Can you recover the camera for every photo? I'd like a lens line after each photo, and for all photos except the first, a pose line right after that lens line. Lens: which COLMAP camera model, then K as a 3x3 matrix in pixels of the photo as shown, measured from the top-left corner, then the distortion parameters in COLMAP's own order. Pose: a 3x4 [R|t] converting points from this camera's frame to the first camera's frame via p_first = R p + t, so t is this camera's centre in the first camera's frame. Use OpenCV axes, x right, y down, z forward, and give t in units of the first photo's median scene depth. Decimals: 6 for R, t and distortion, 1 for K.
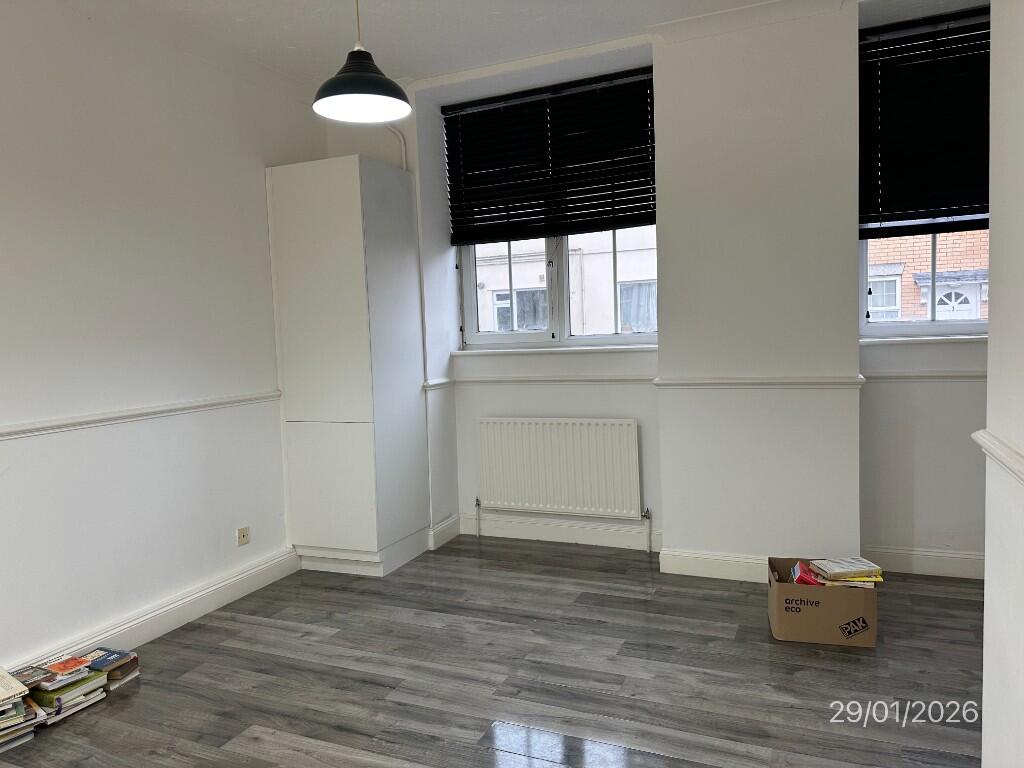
lens RADIAL K [[711.6, 0, 510.9], [0, 711.6, 382.5], [0, 0, 1]] dist [0.114381, -0.175174]
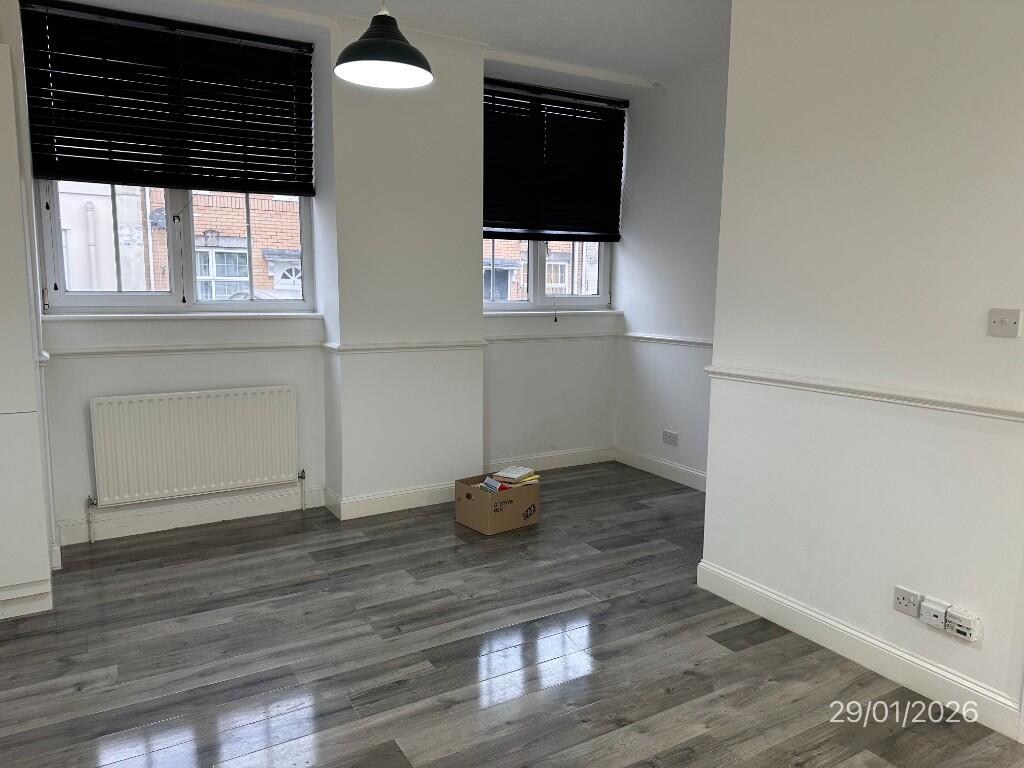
lens RADIAL K [[711.6, 0, 510.9], [0, 711.6, 382.5], [0, 0, 1]] dist [0.114381, -0.175174]
pose [[0.583808, -0.067182, 0.809107, -0.552059], [0.029851, 0.997673, 0.061300, -0.006971], [-0.811343, -0.011635, 0.584455, 0.161570]]
